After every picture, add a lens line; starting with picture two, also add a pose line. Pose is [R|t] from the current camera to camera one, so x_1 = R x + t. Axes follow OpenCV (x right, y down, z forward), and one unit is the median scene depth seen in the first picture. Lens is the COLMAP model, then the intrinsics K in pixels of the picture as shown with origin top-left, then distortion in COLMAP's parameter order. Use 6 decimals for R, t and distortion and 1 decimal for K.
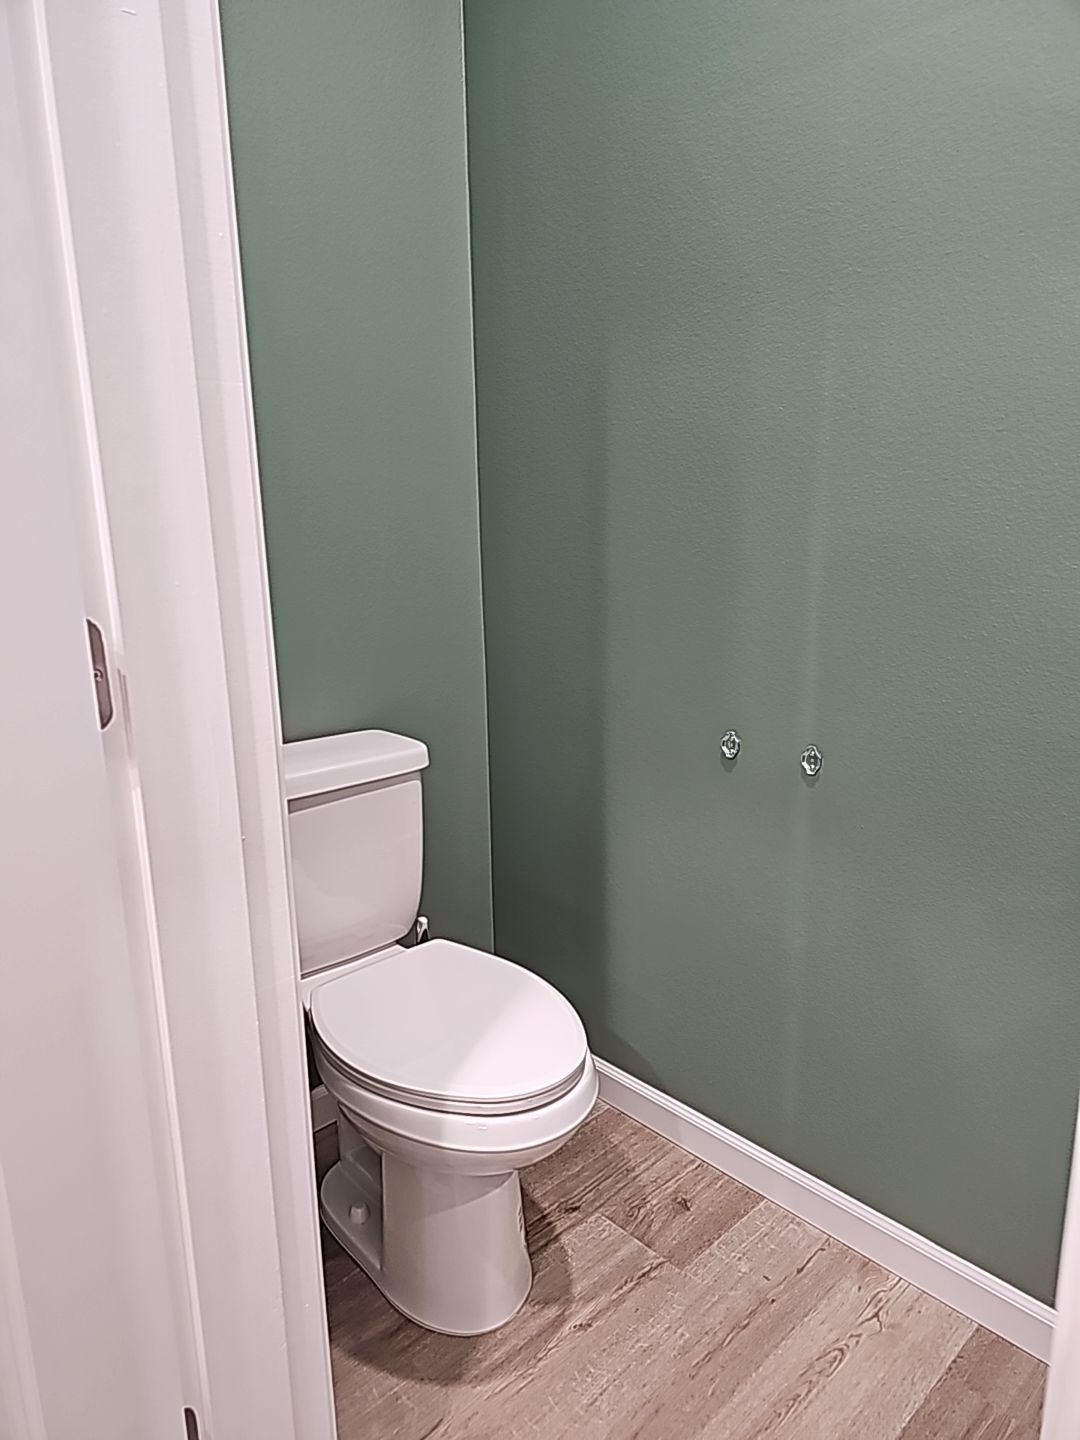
lens RADIAL K [[923.6, 0, 543.2], [0, 923.6, 724.2], [0, 0, 1]] dist [0.010286, -0.019734]
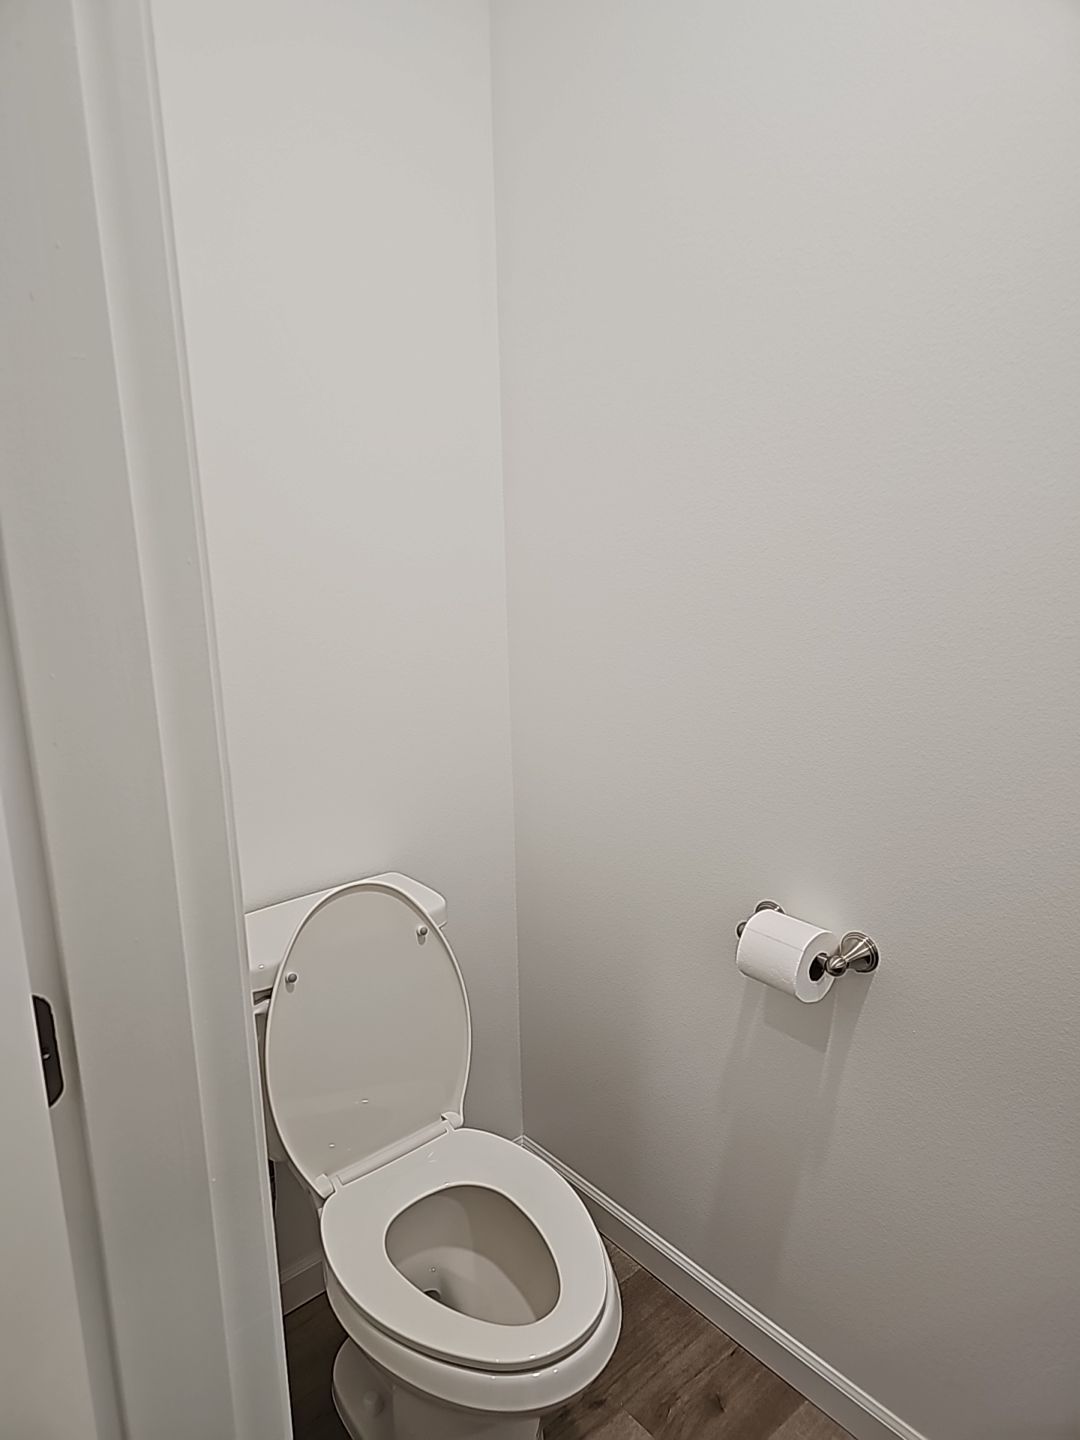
lens RADIAL K [[923.6, 0, 538.3], [0, 923.6, 724.3], [0, 0, 1]] dist [0.010286, -0.019734]
pose [[0.998510, 0.006734, -0.054144, 0.017882], [-0.007698, 0.999815, -0.017622, -0.146170], [0.054015, 0.018013, 0.998378, 0.049910]]
